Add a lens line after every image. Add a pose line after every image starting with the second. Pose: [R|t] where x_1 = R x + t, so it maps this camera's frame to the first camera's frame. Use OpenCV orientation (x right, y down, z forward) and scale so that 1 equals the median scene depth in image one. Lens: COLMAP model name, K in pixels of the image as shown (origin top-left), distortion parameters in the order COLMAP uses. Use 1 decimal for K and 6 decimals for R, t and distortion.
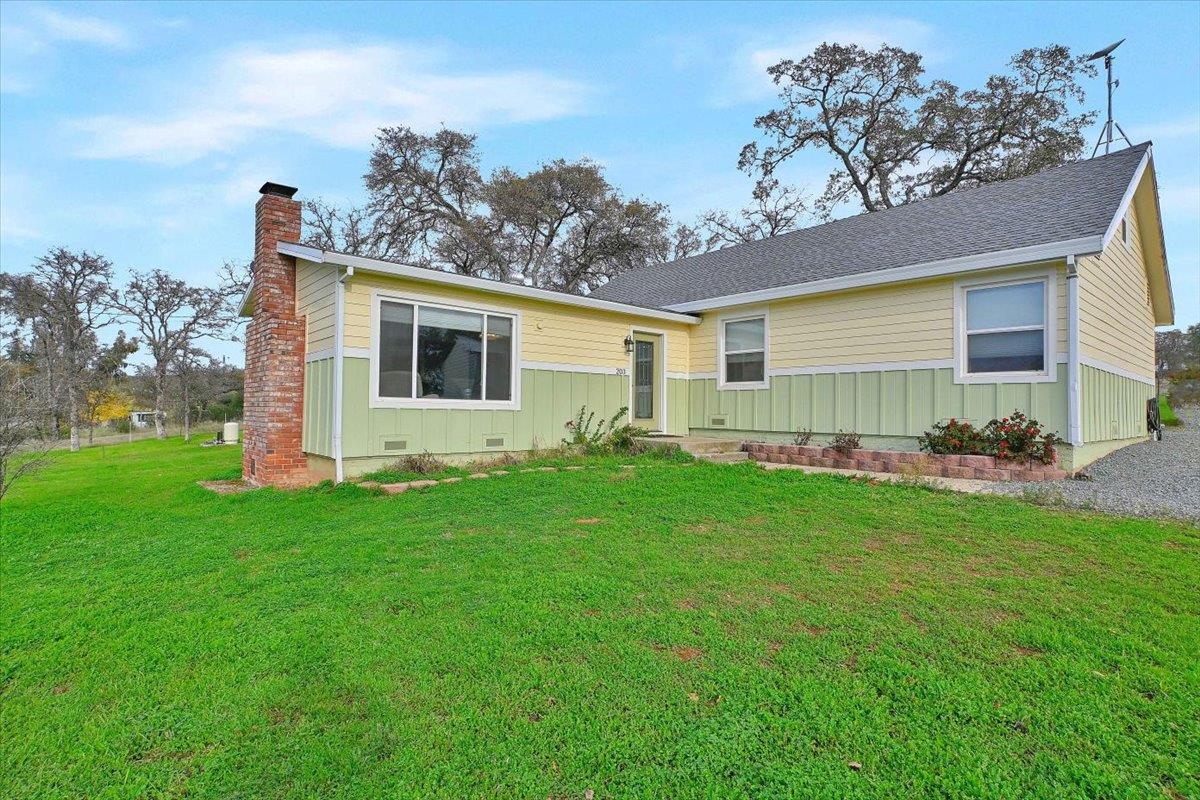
lens RADIAL K [[591.8, 0, 600.0], [0, 591.8, 400.0], [0, 0, 1]] dist [-0.001681, 0.000679]
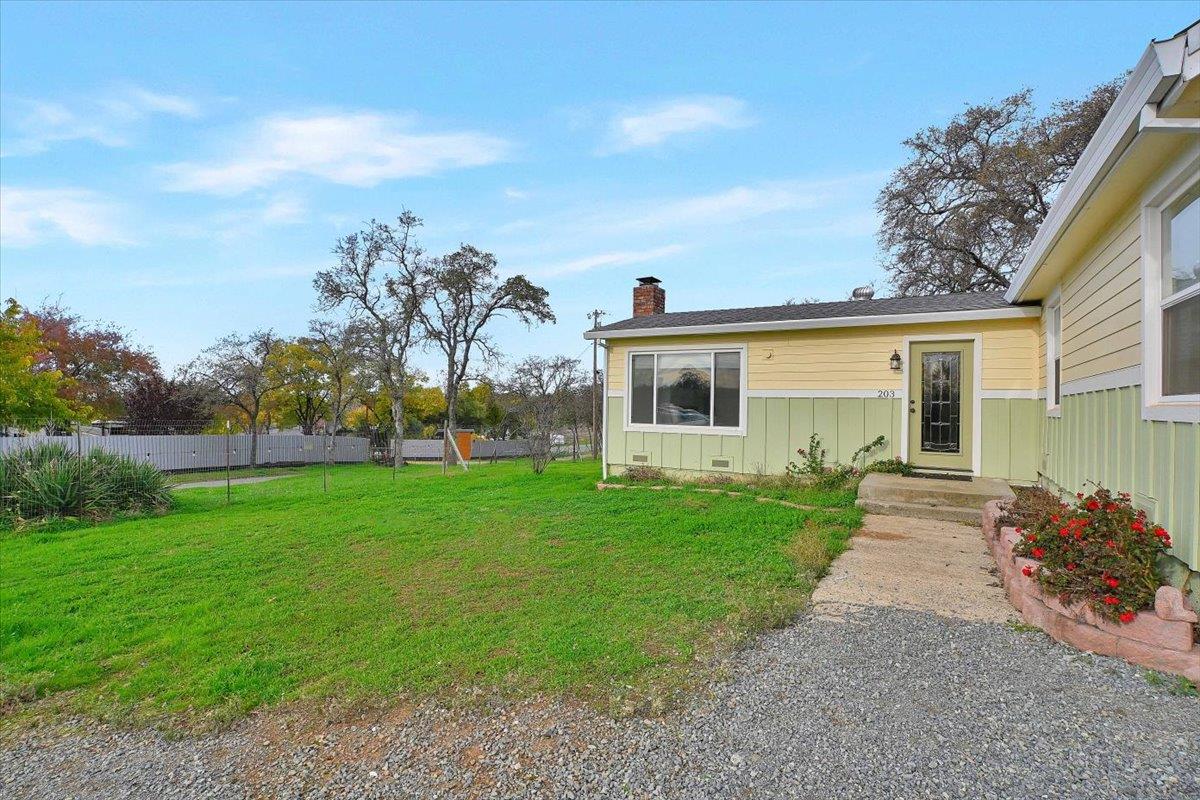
lens RADIAL K [[591.8, 0, 600.0], [0, 591.8, 400.0], [0, 0, 1]] dist [-0.001681, 0.000679]
pose [[0.321019, -0.017635, -0.946908, 0.804246], [0.002276, 0.999838, -0.017849, -0.029773], [0.947070, 0.003575, 0.321008, 0.403821]]
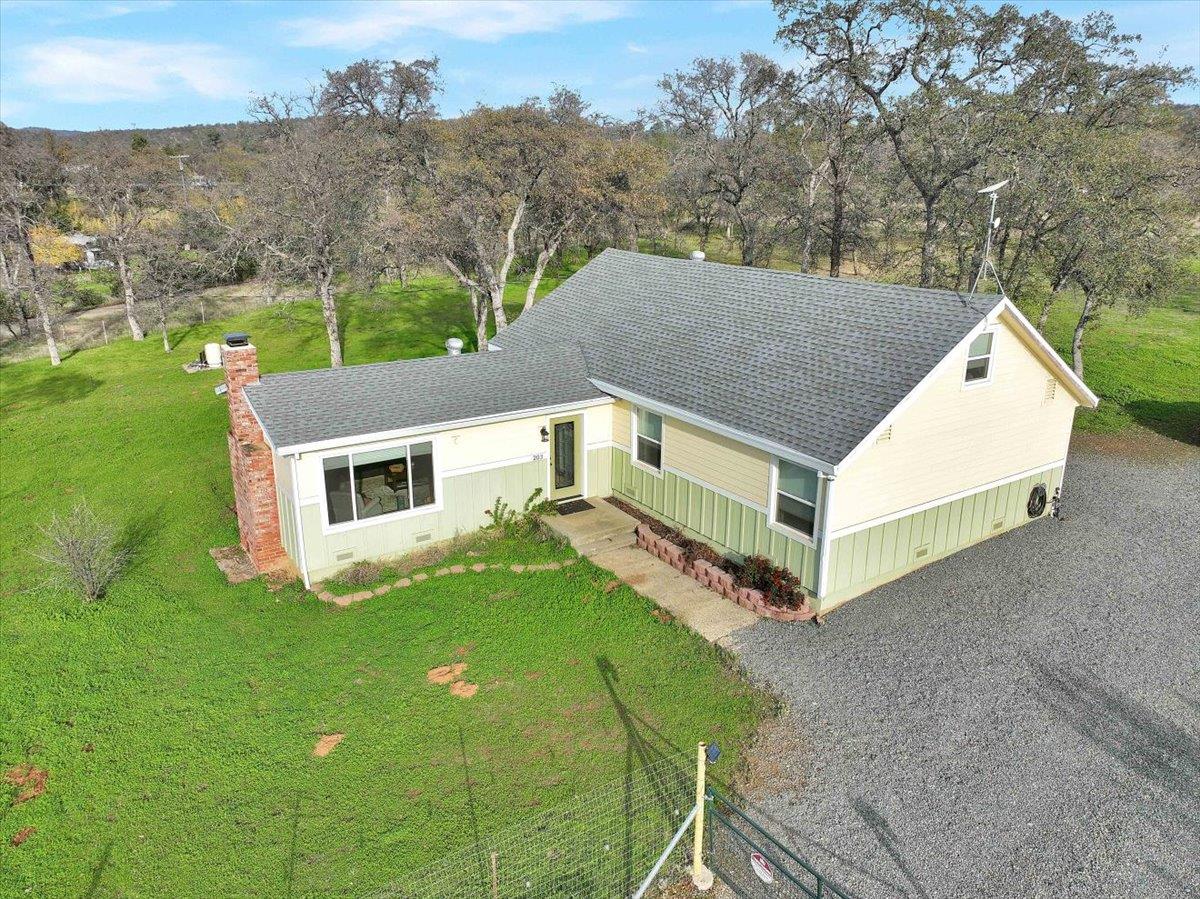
lens RADIAL K [[849.5, 0, 607.1], [0, 849.5, 445.0], [0, 0, 1]] dist [-0.001031, -0.000561]
pose [[0.992353, 0.031520, -0.119343, 0.421489], [0.007373, 0.949986, 0.312206, -0.674946], [0.123215, -0.310699, 0.942488, -0.611179]]
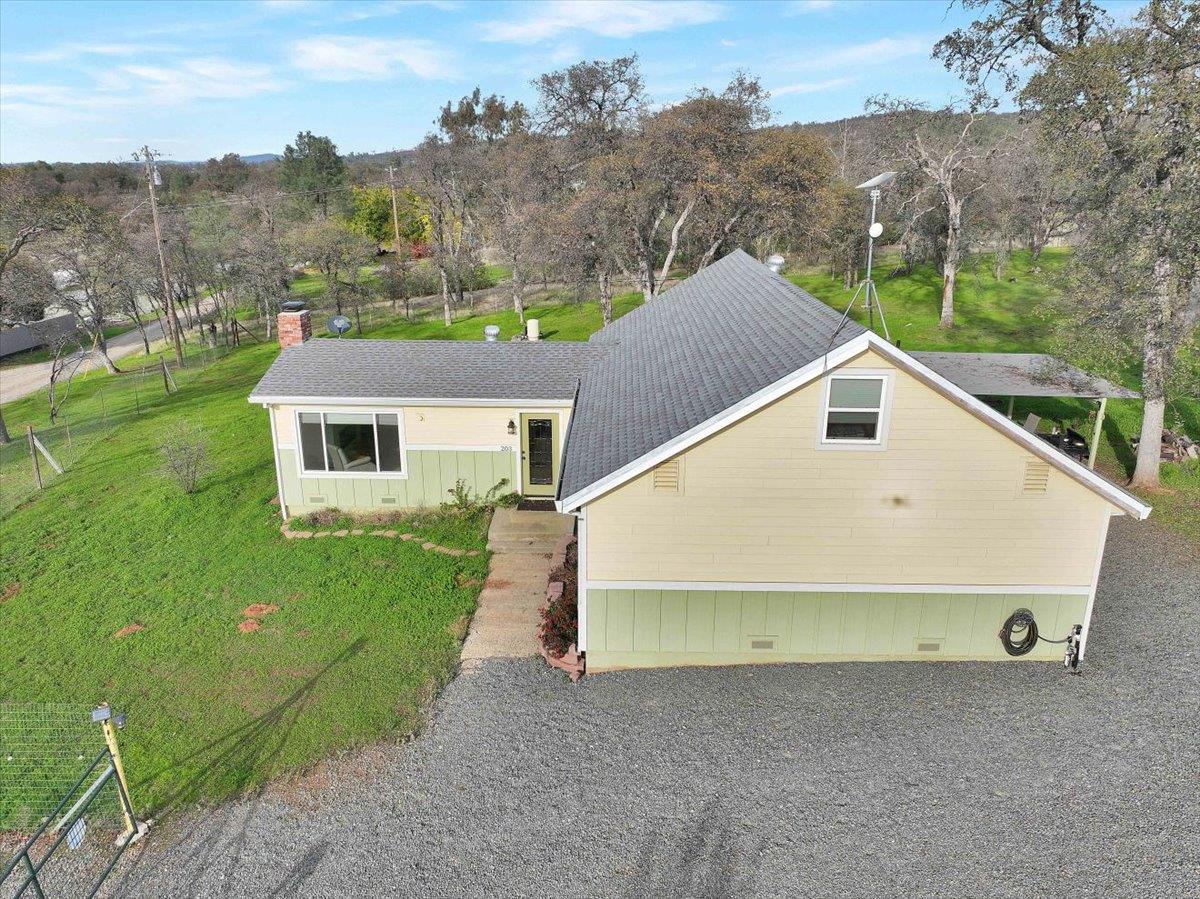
lens RADIAL K [[849.5, 0, 607.1], [0, 849.5, 445.0], [0, 0, 1]] dist [-0.001031, -0.000561]
pose [[0.741799, 0.194644, -0.641754, 1.447238], [0.017083, 0.951158, 0.308232, -0.653730], [0.670405, -0.239609, 0.702243, -0.043833]]
